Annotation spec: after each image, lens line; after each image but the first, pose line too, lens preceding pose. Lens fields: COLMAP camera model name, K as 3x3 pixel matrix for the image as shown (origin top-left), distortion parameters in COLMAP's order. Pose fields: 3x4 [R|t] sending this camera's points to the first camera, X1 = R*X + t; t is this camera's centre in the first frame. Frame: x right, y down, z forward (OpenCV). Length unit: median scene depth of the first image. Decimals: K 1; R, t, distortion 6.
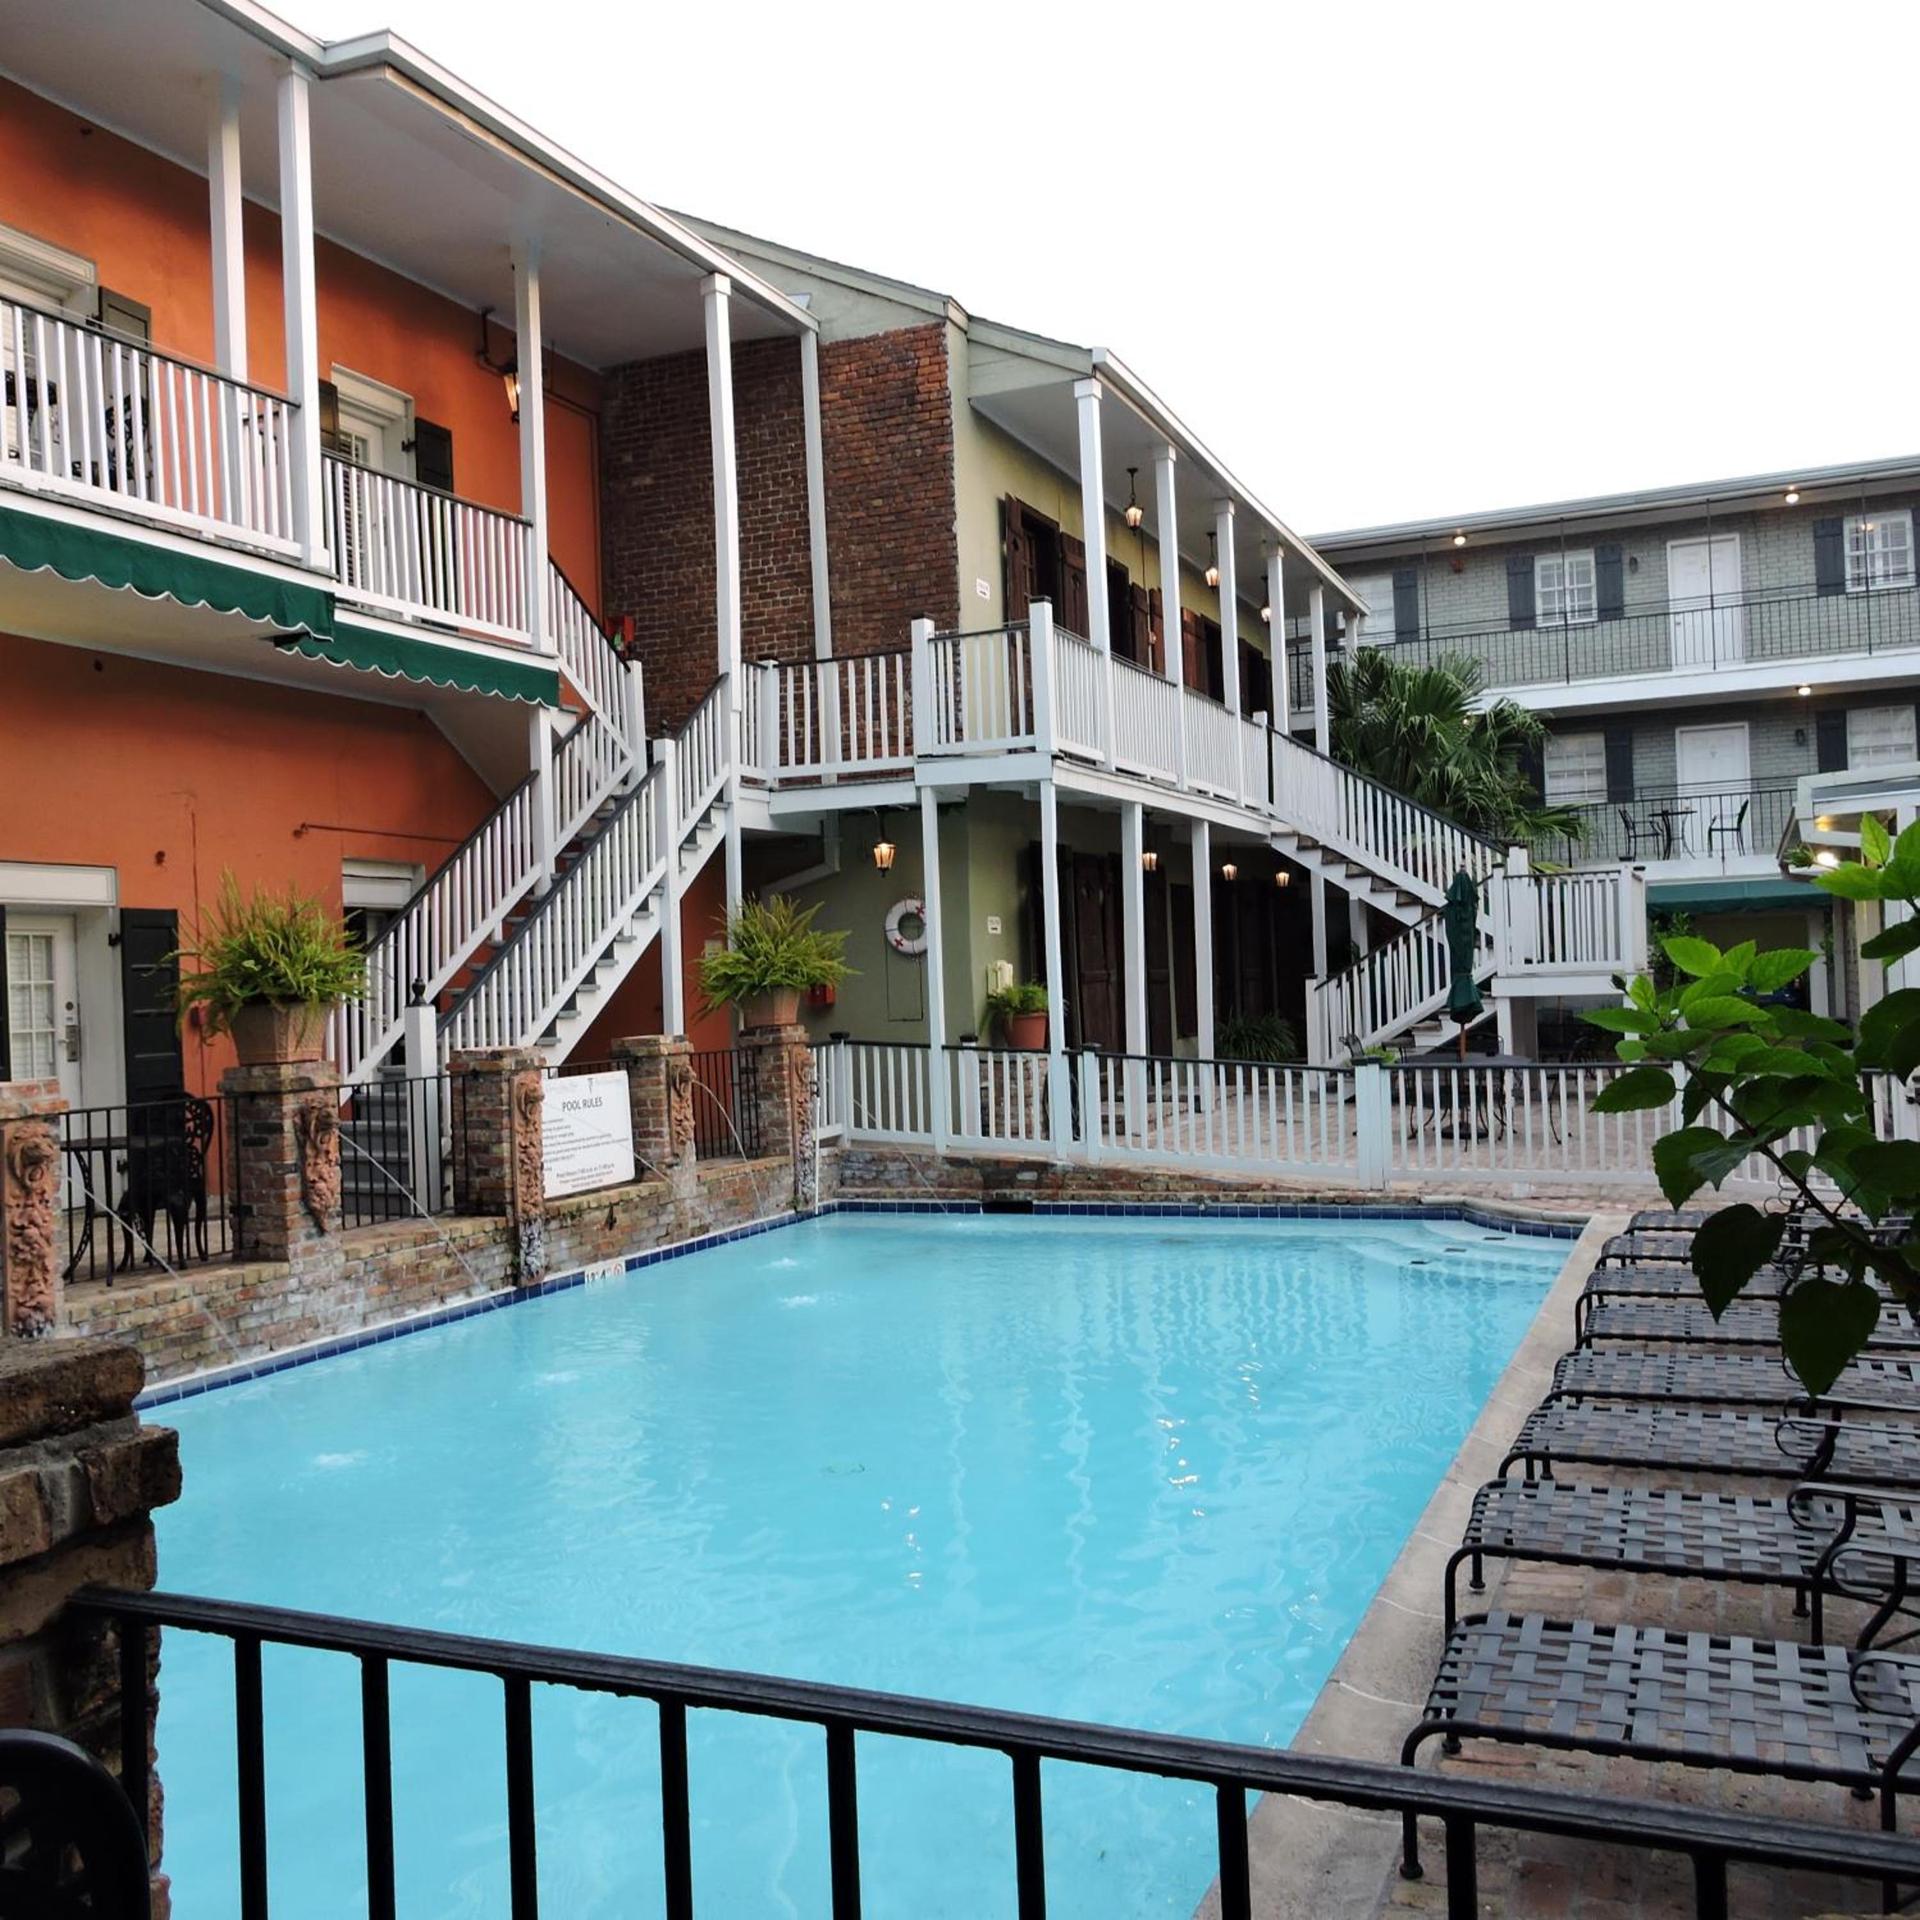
lens RADIAL K [[1802.6, 0, 957.8], [0, 1802.6, 969.7], [0, 0, 1]] dist [-0.004810, -0.013518]
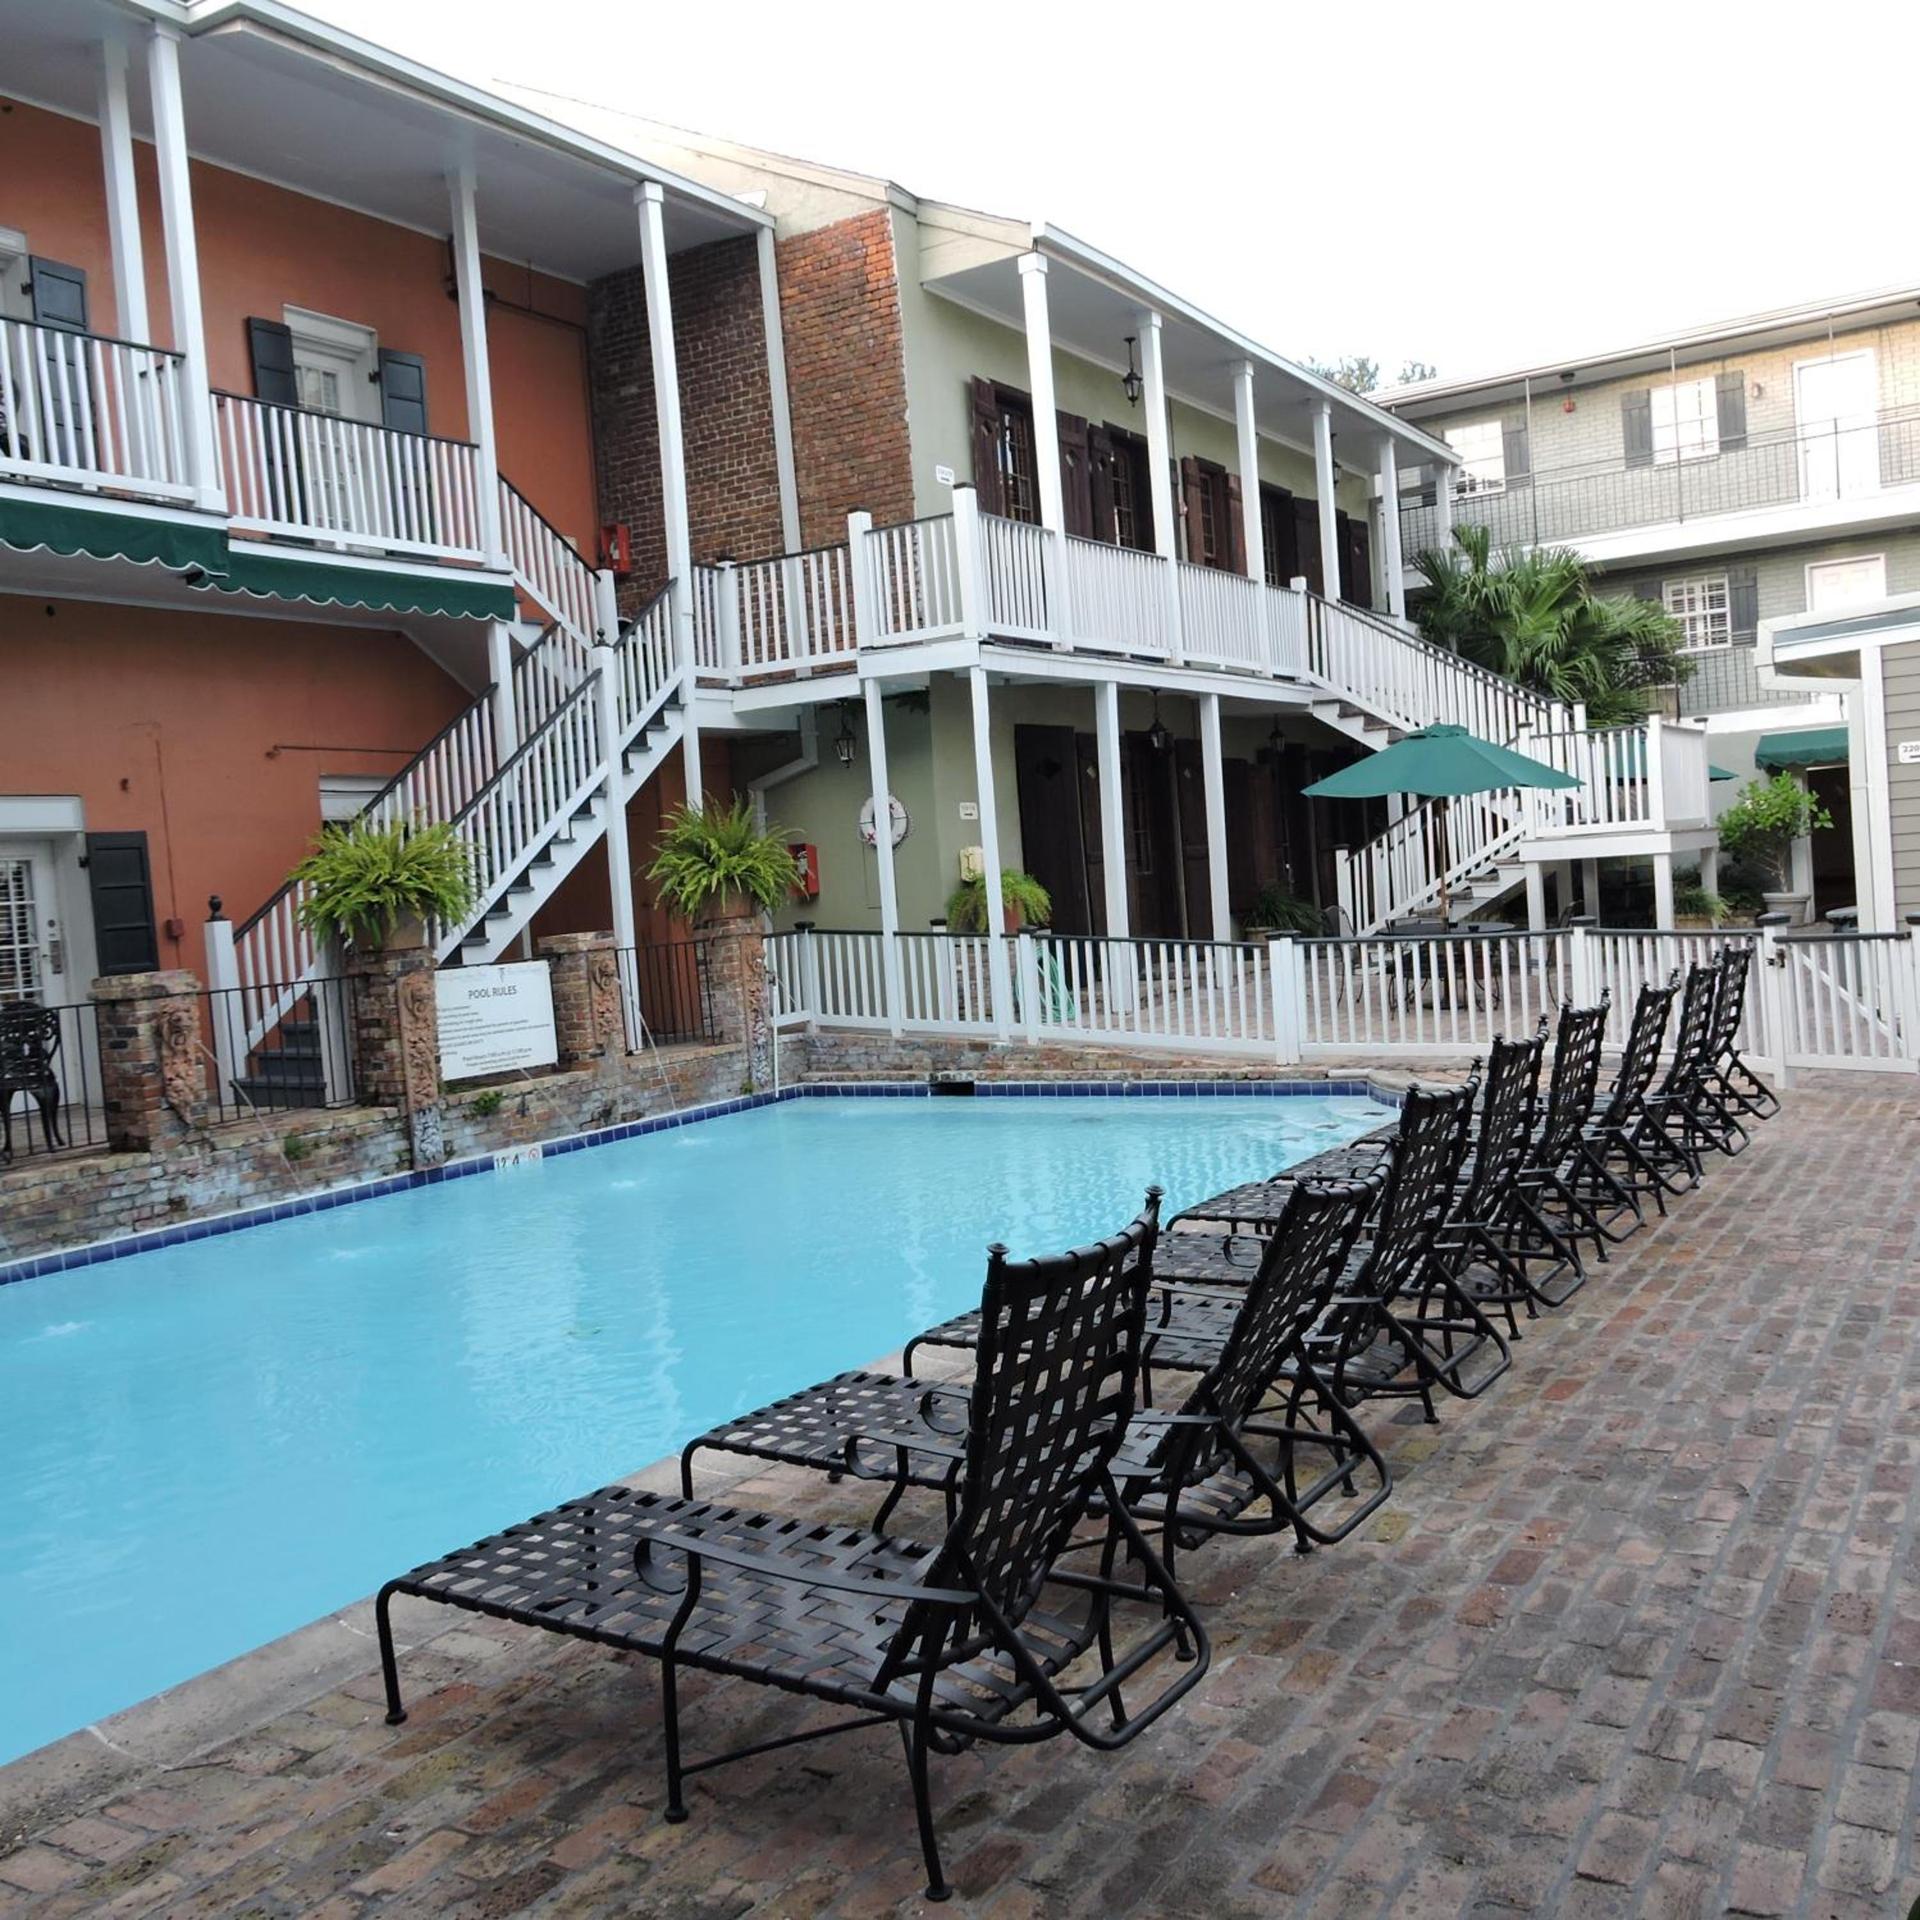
lens RADIAL K [[1804.0, 0, 960.0], [0, 1804.0, 960.0], [0, 0, 1]] dist [-0.005159, 0.000885]
pose [[0.988280, -0.028864, -0.149897, 0.183287], [0.038047, 0.997547, 0.058757, -0.000970], [0.147833, -0.063772, 0.986954, -0.007230]]
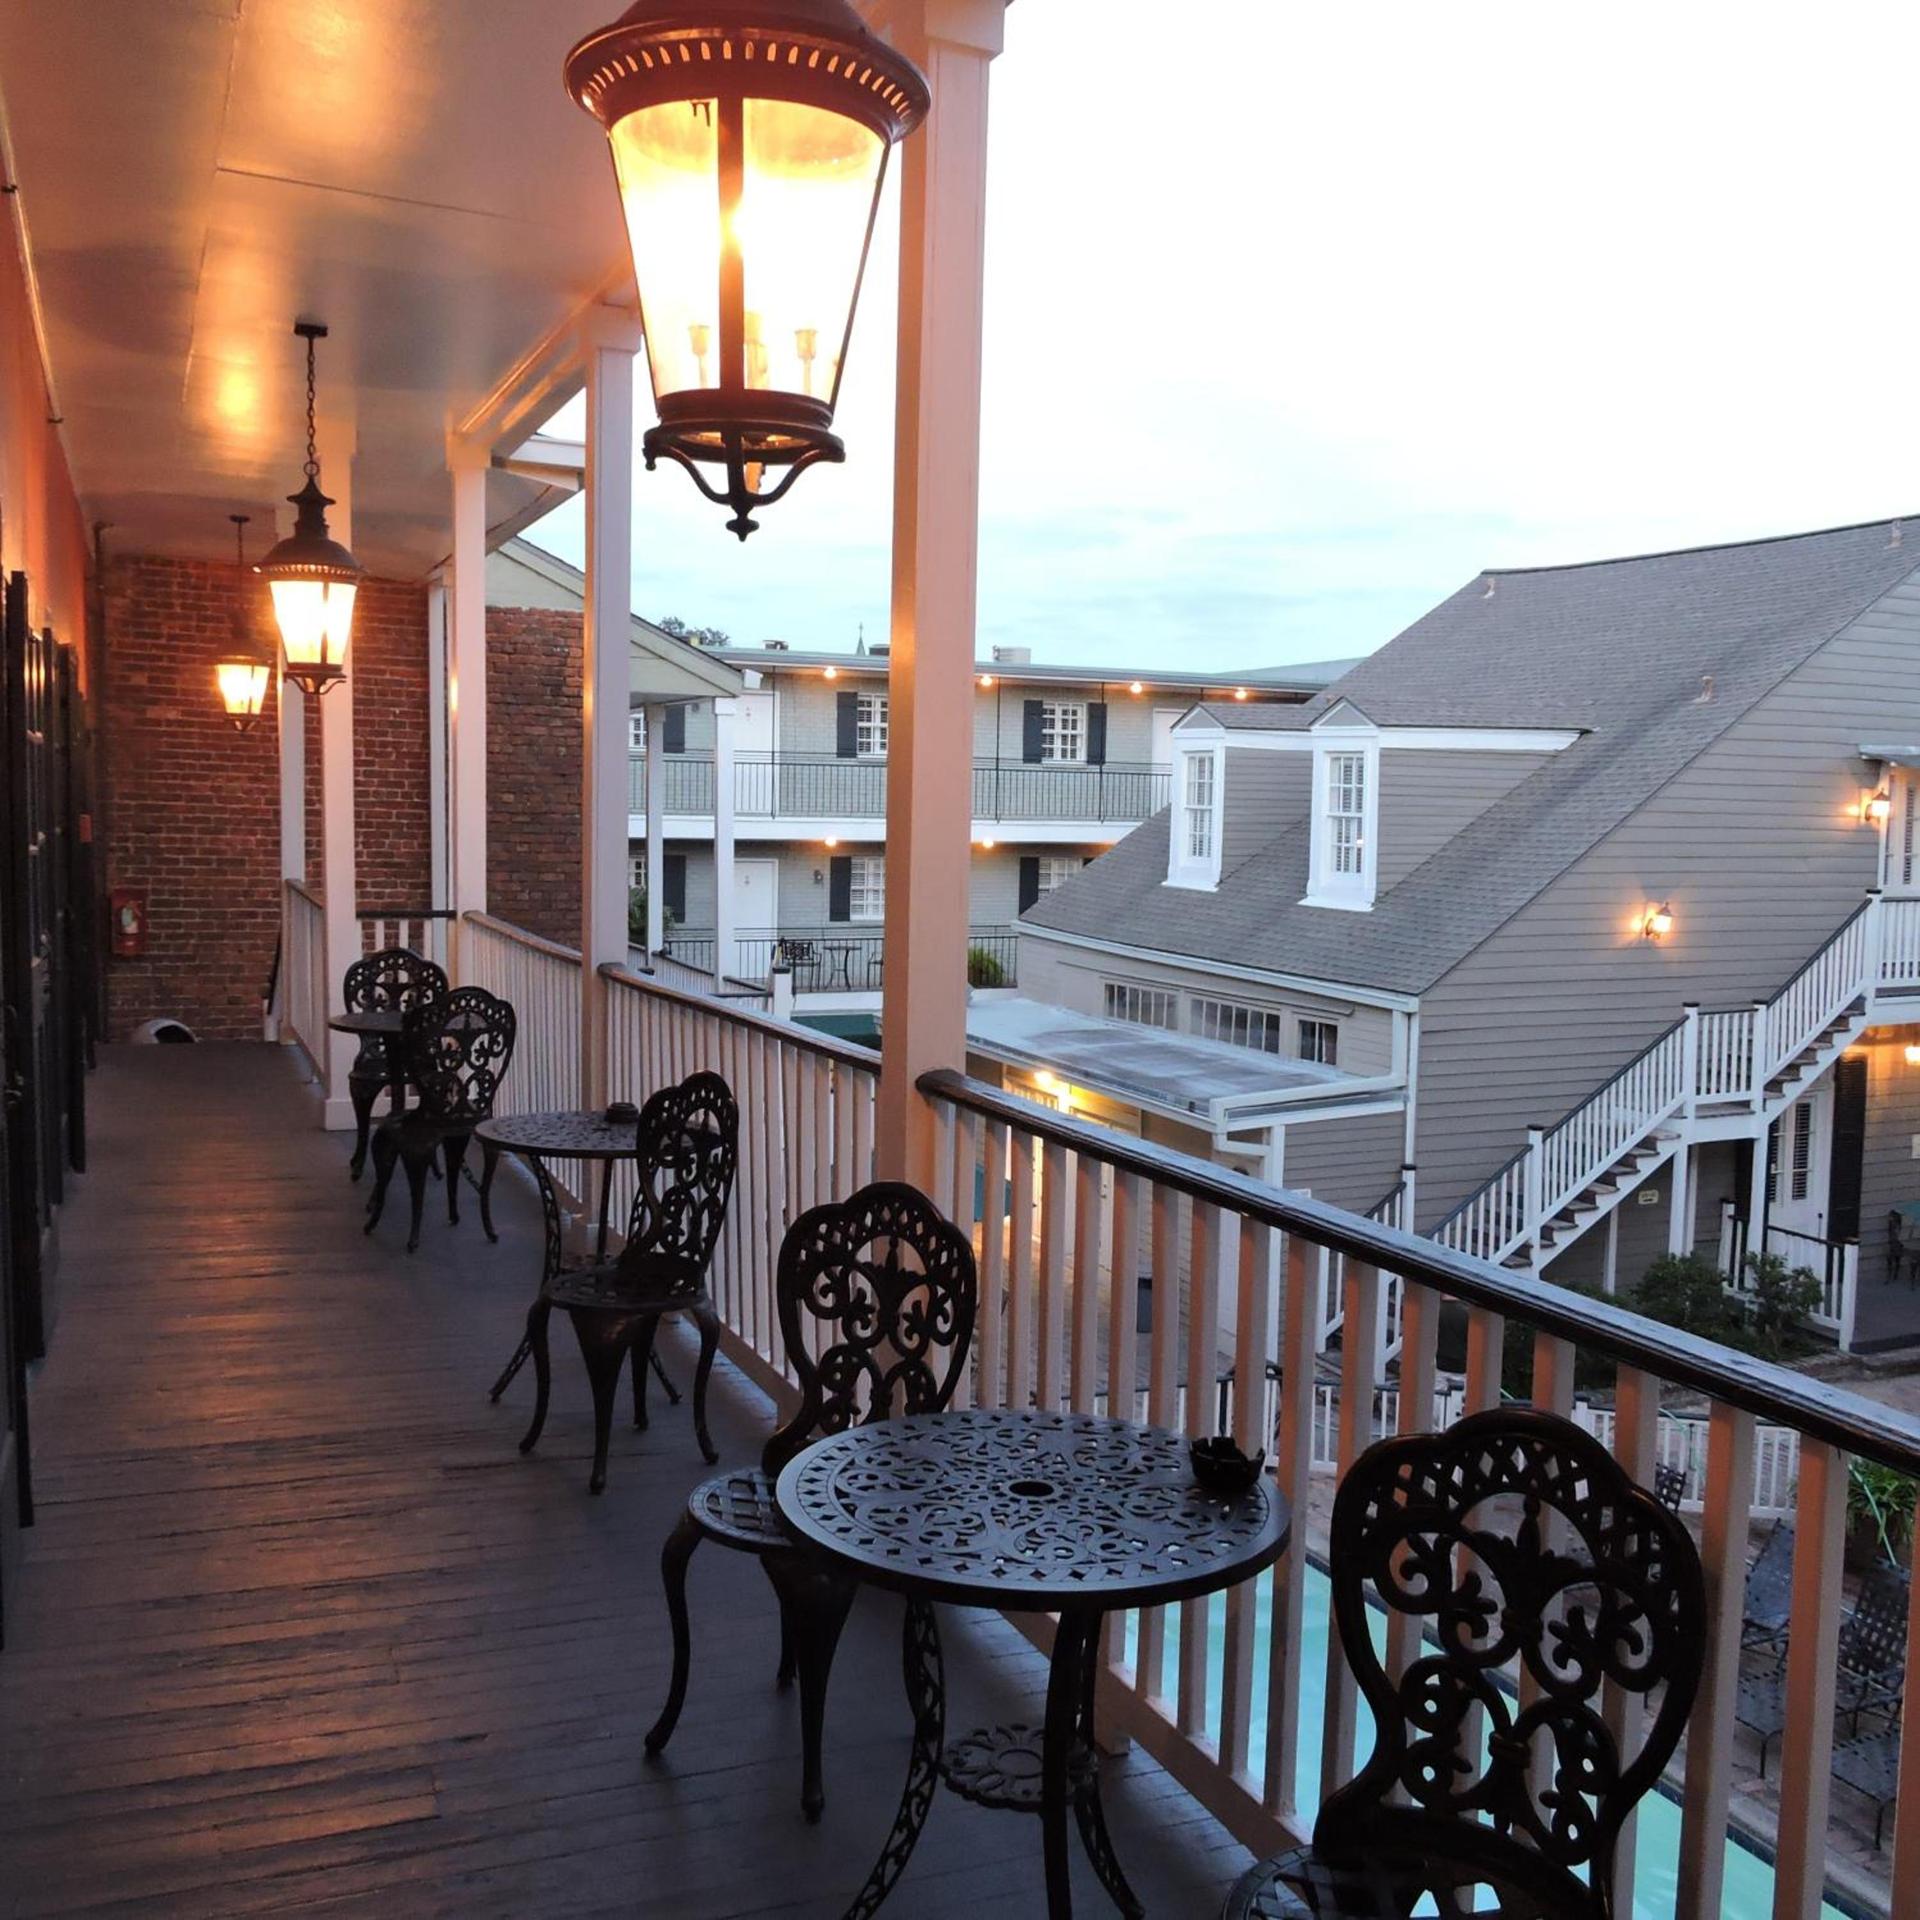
lens RADIAL K [[1821.6, 0, 948.8], [0, 1821.6, 964.4], [0, 0, 1]] dist [-0.005362, -0.008843]
pose [[0.674112, -0.013553, 0.738504, -0.618984], [-0.050183, 0.996681, 0.064098, -0.271534], [-0.736922, -0.080269, 0.671195, 0.257479]]
